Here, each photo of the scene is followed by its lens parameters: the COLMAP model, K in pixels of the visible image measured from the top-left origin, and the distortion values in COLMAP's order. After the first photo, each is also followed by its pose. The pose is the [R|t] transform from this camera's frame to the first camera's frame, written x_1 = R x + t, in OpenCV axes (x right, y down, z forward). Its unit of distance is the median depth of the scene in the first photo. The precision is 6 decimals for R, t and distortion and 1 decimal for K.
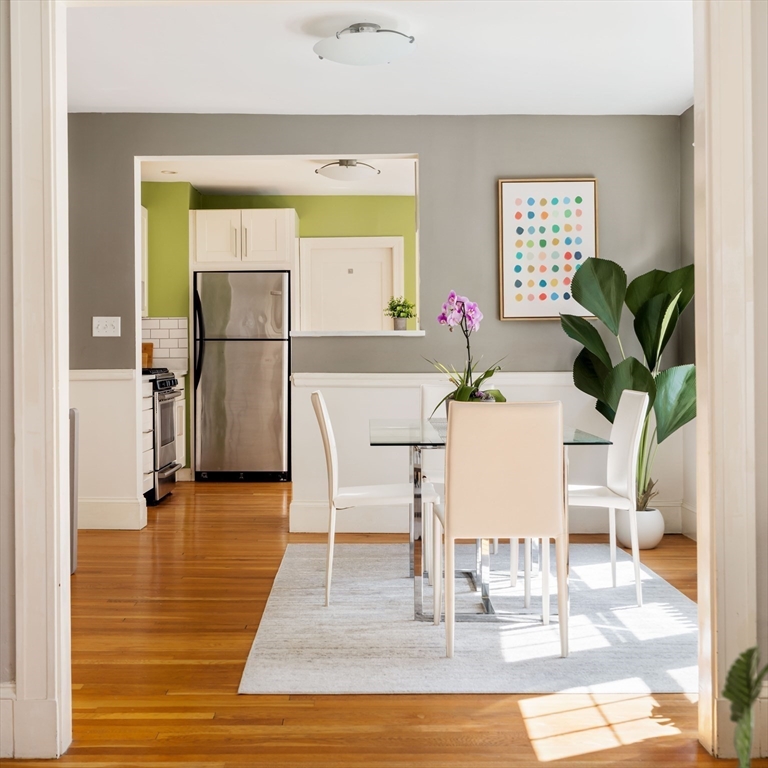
lens RADIAL K [[1152.1, 0, 384.5], [0, 1152.1, 372.7], [0, 0, 1]] dist [-0.009924, -0.048286]
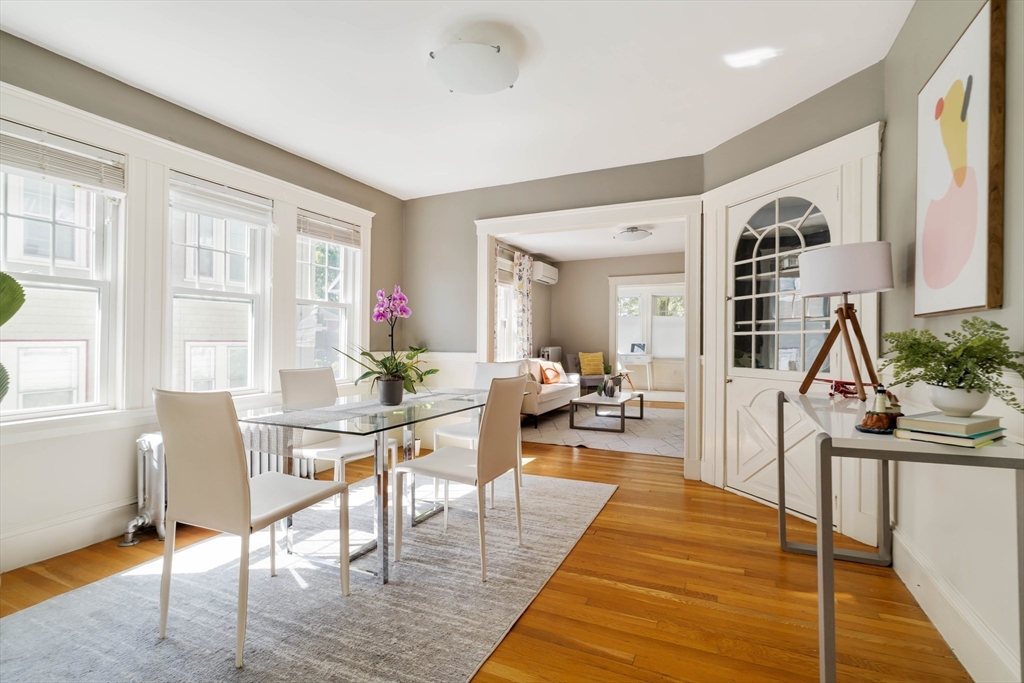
lens RADIAL K [[469.7, 0, 517.2], [0, 469.7, 340.6], [0, 0, 1]] dist [-0.002107, -0.000004]
pose [[-0.899937, 0.001955, 0.436015, -0.162298], [0.008324, 0.999885, 0.012697, -0.014274], [-0.435940, 0.015055, -0.899850, 0.882119]]
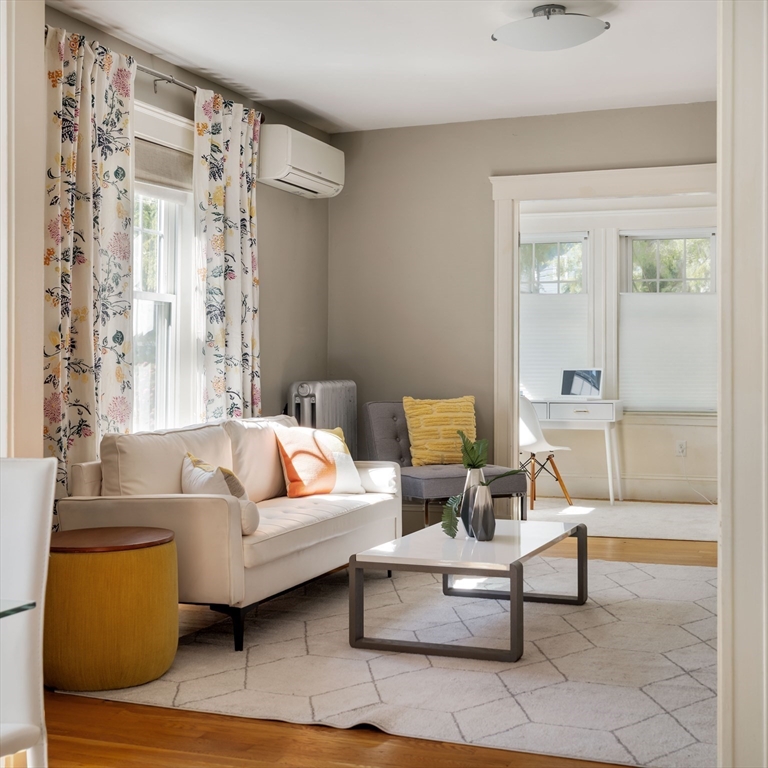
lens RADIAL K [[1152.1, 0, 384.5], [0, 1152.1, 372.7], [0, 0, 1]] dist [-0.009924, -0.048286]
pose [[-0.928530, 0.005842, 0.371212, -0.138758], [0.014491, 0.999685, 0.020515, -0.010287], [-0.370975, 0.024428, -0.928322, 0.699407]]
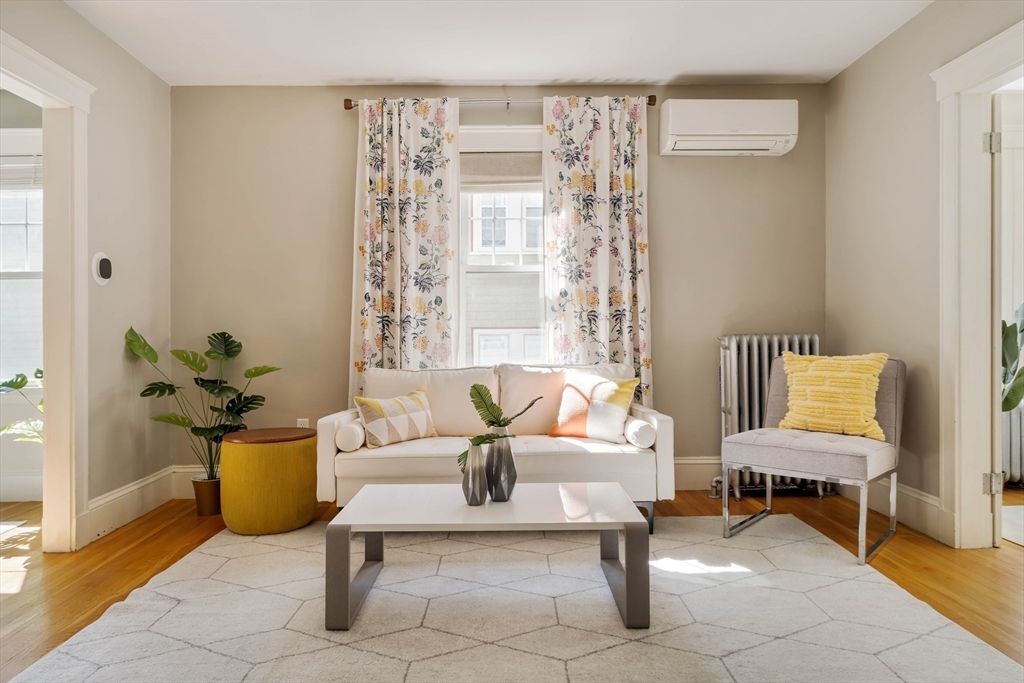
lens RADIAL K [[687.5, 0, 497.6], [0, 687.5, 333.3], [0, 0, 1]] dist [0.001057, 0.000217]
pose [[0.005325, 0.003002, 0.999981, -0.294399], [0.023567, 0.999717, -0.003126, 0.008609], [-0.999708, 0.023584, 0.005252, 0.129673]]
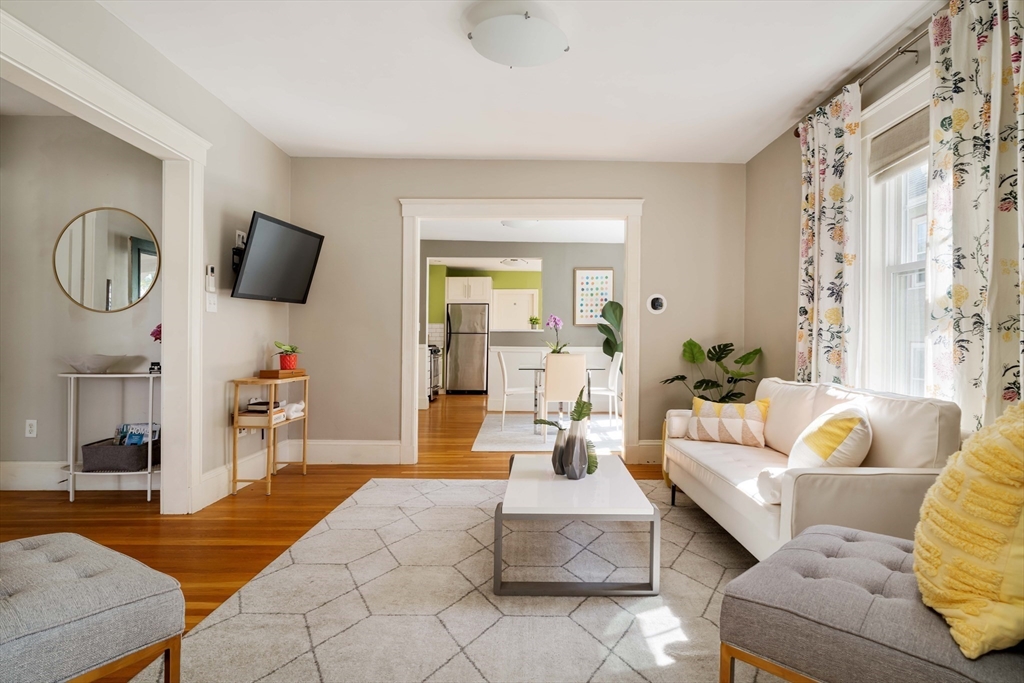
lens RADIAL K [[591.4, 0, 552.8], [0, 591.4, 340.7], [0, 0, 1]] dist [-0.003463, 0.001010]
pose [[0.999480, 0.009311, 0.030877, 0.013157], [-0.008653, 0.999734, -0.021372, 0.012306], [-0.031068, 0.021094, 0.999295, -0.229002]]
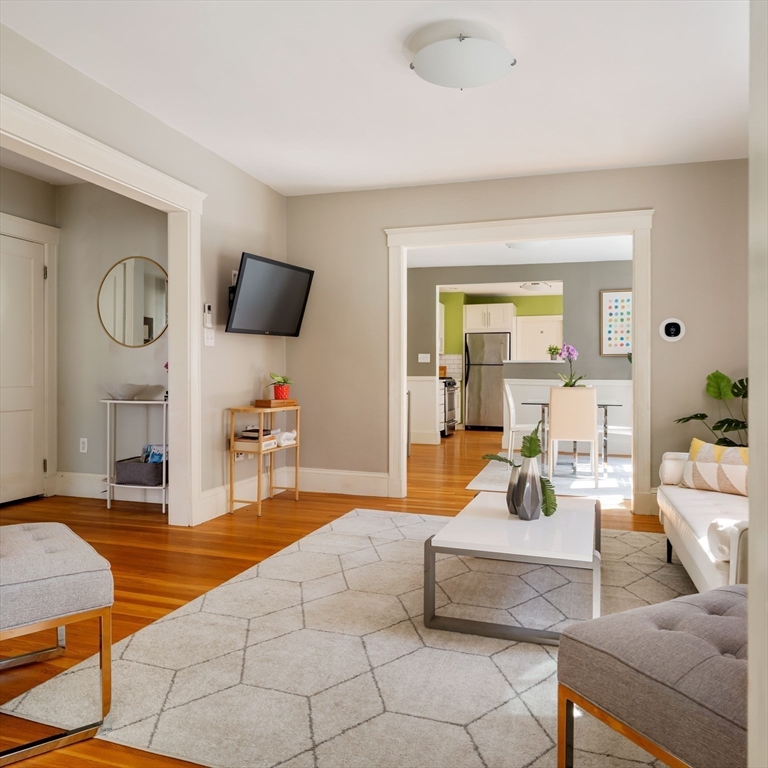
lens RADIAL K [[647.2, 0, 384.7], [0, 647.2, 375.6], [0, 0, 1]] dist [-0.003992, -0.002531]
pose [[0.953118, 0.011916, -0.302364, 0.070194], [-0.016703, 0.999773, -0.013250, 0.012739], [0.302138, 0.017679, 0.953100, -0.244994]]
